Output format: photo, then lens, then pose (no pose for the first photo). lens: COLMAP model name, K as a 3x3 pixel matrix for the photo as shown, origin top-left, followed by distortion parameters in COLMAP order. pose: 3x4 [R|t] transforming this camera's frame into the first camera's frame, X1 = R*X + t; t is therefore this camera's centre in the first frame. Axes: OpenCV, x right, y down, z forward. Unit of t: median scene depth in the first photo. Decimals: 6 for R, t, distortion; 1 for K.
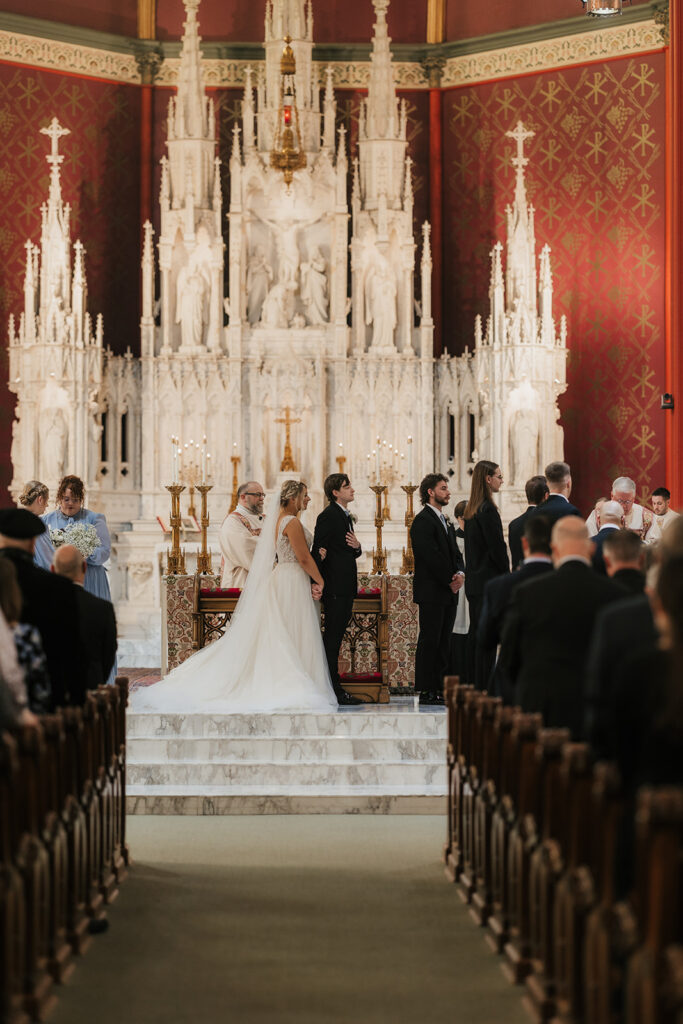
lens RADIAL K [[1474.5, 0, 345.3], [0, 1474.5, 514.5], [0, 0, 1]] dist [-0.060745, 0.000000]
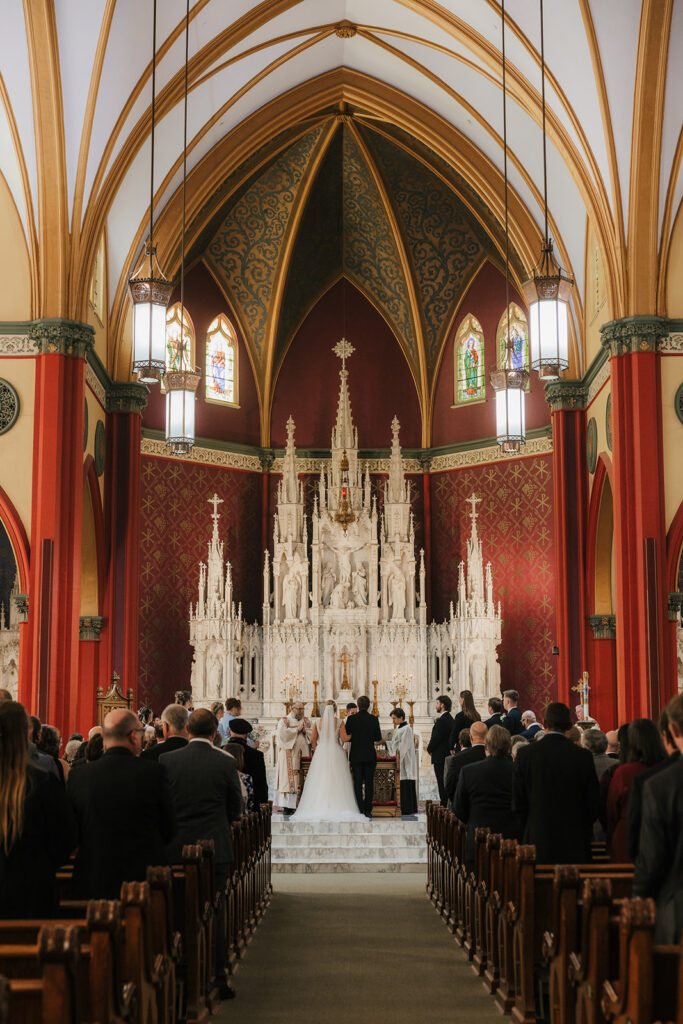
lens RADIAL K [[1474.5, 0, 342.6], [0, 1474.5, 510.2], [0, 0, 1]] dist [-0.060745, 0.000000]
pose [[0.999624, -0.007154, -0.026464, 0.006383], [0.004221, 0.994003, -0.109273, -0.050133], [0.027087, 0.109120, 0.993659, -0.792515]]
